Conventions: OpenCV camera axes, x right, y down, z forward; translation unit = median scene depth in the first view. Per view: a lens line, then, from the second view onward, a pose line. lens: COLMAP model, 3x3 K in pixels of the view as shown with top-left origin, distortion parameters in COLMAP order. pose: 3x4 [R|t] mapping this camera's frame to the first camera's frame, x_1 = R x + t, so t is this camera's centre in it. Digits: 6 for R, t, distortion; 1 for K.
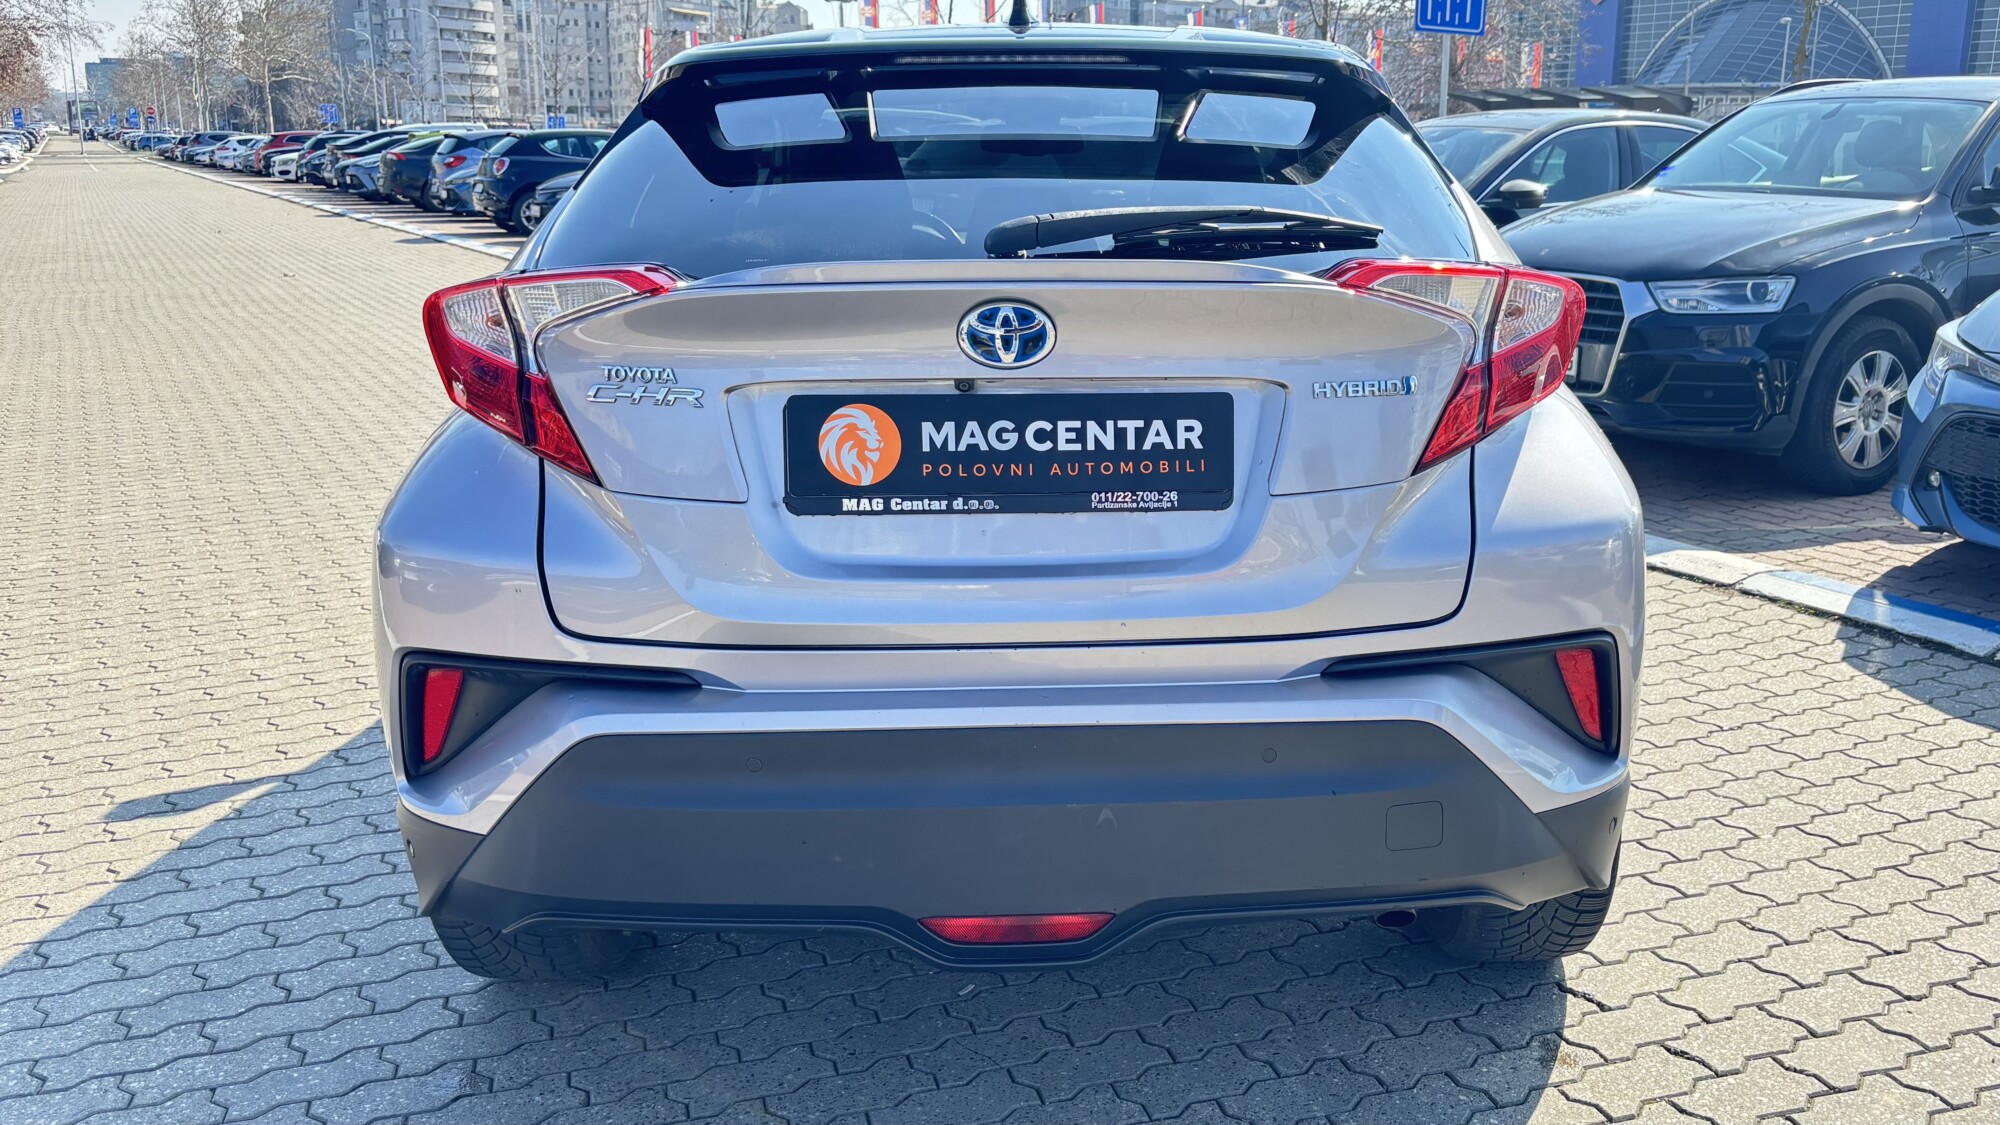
lens RADIAL K [[1769.9, 0, 1012.3], [0, 1769.9, 570.4], [0, 0, 1]] dist [0.024231, -0.017680]
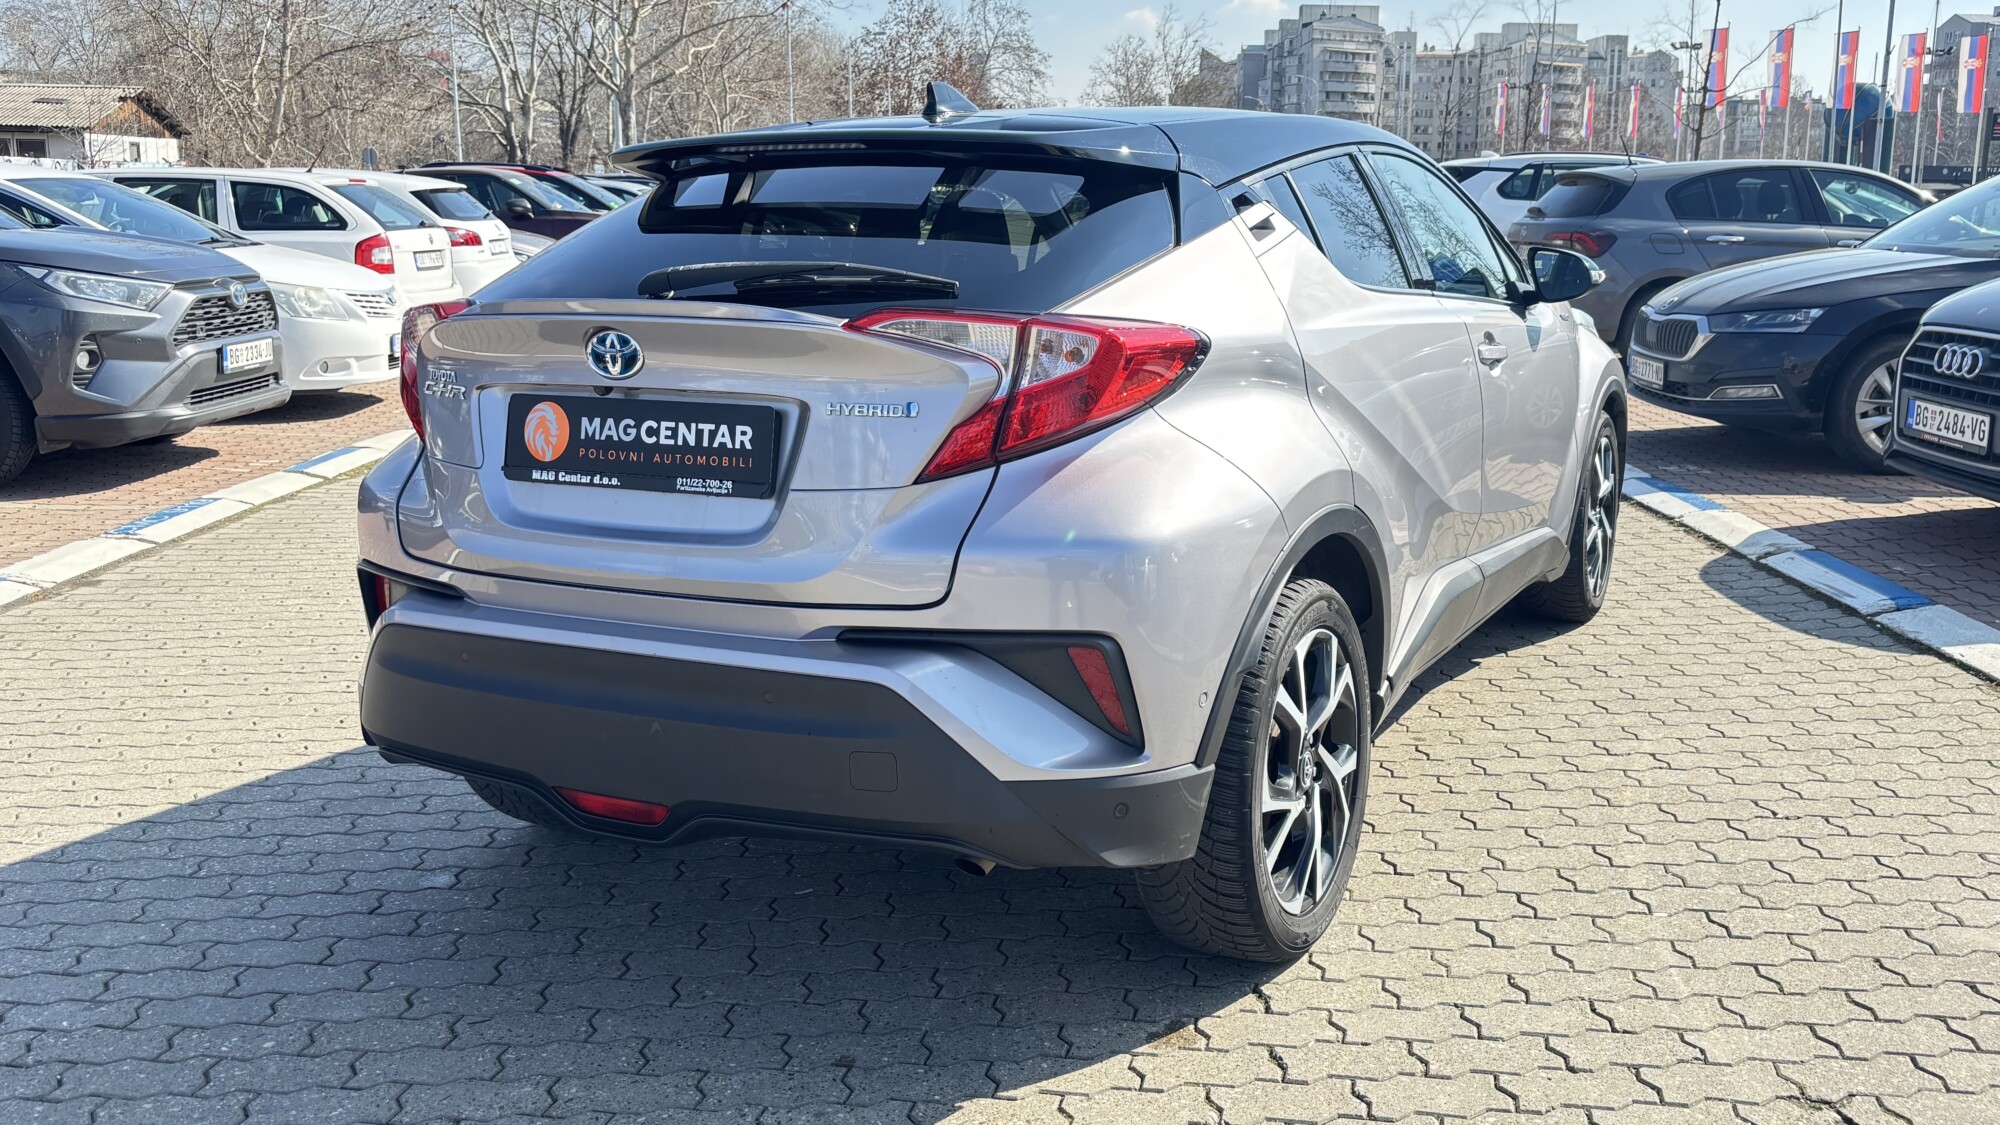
lens RADIAL K [[1703.3, 0, 1018.4], [0, 1703.3, 527.6], [0, 0, 1]] dist [0.028161, -0.015143]
pose [[0.881215, 0.081799, -0.465585, 0.849656], [-0.101521, 0.994681, -0.017392, -0.011188], [0.461686, 0.062593, 0.884832, 0.012036]]
